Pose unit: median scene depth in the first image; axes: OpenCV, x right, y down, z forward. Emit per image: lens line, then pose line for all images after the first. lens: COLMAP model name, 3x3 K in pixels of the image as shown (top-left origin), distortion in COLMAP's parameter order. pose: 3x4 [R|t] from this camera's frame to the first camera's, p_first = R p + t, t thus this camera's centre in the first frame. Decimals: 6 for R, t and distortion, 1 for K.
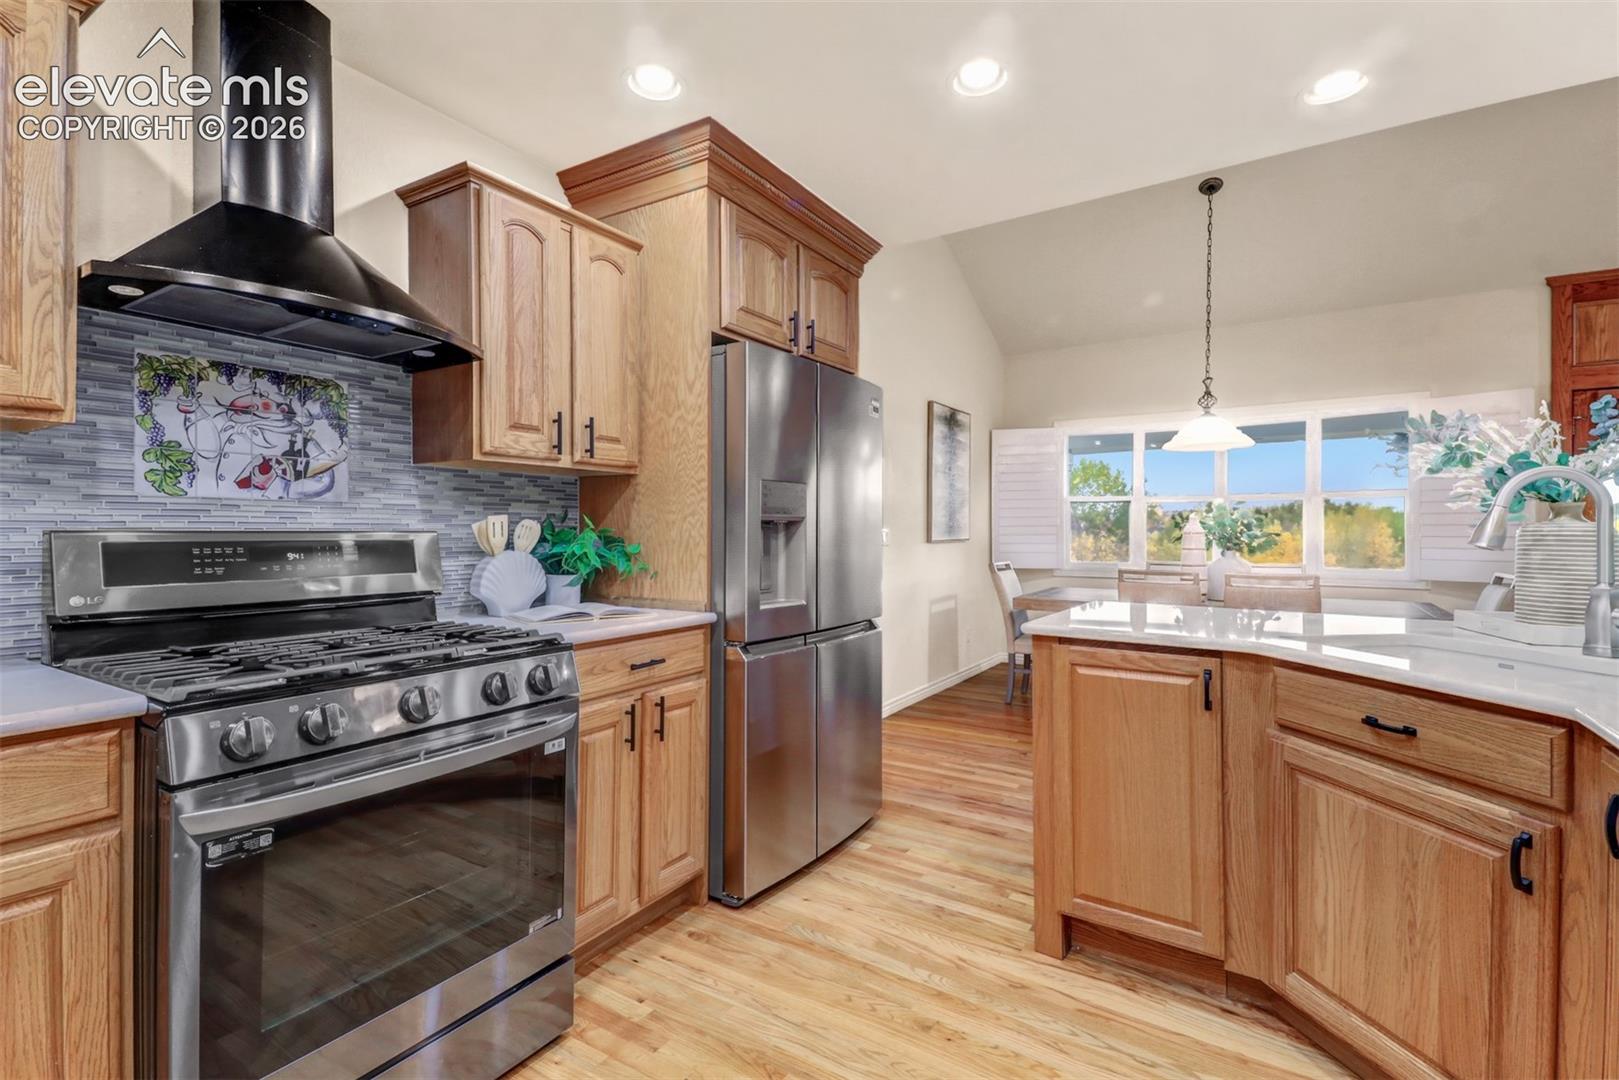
lens RADIAL K [[741.2, 0, 840.7], [0, 741.2, 527.6], [0, 0, 1]] dist [0.028827, -0.001360]
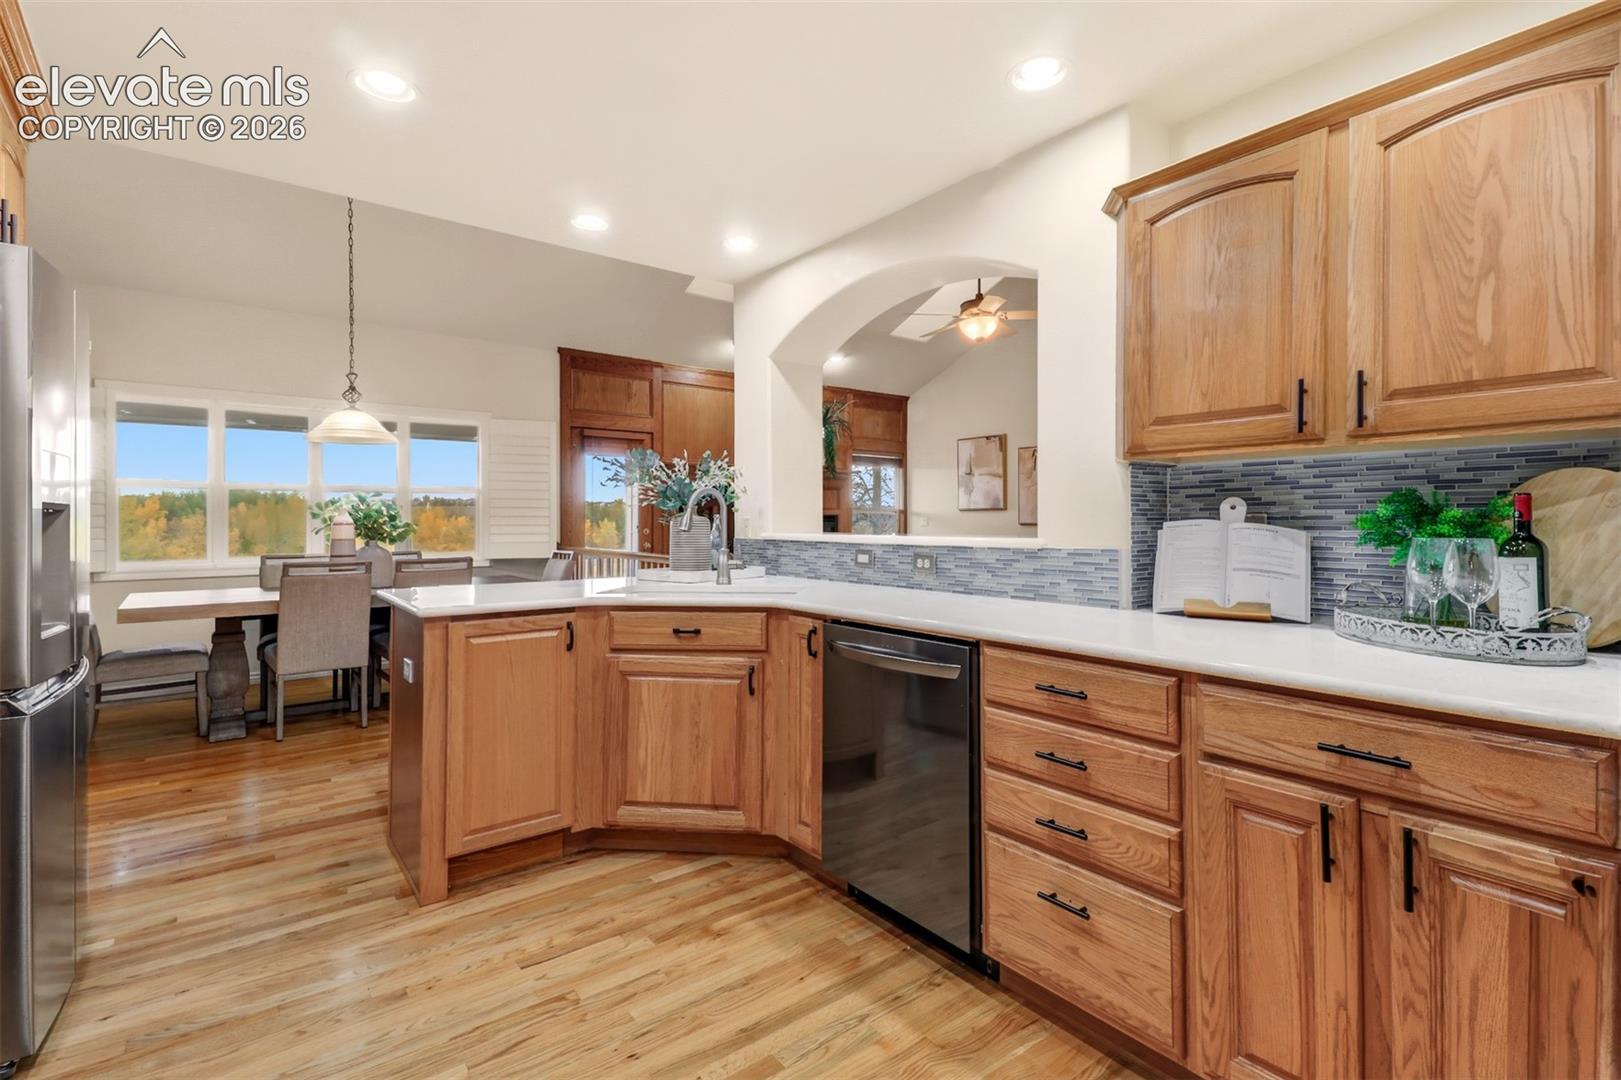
lens RADIAL K [[742.2, 0, 823.8], [0, 742.2, 519.0], [0, 0, 1]] dist [0.028827, -0.001360]
pose [[0.340386, -0.003416, 0.940280, -0.640220], [0.000799, 0.999994, 0.003343, -0.005244], [-0.940285, -0.000387, 0.340387, 0.080967]]
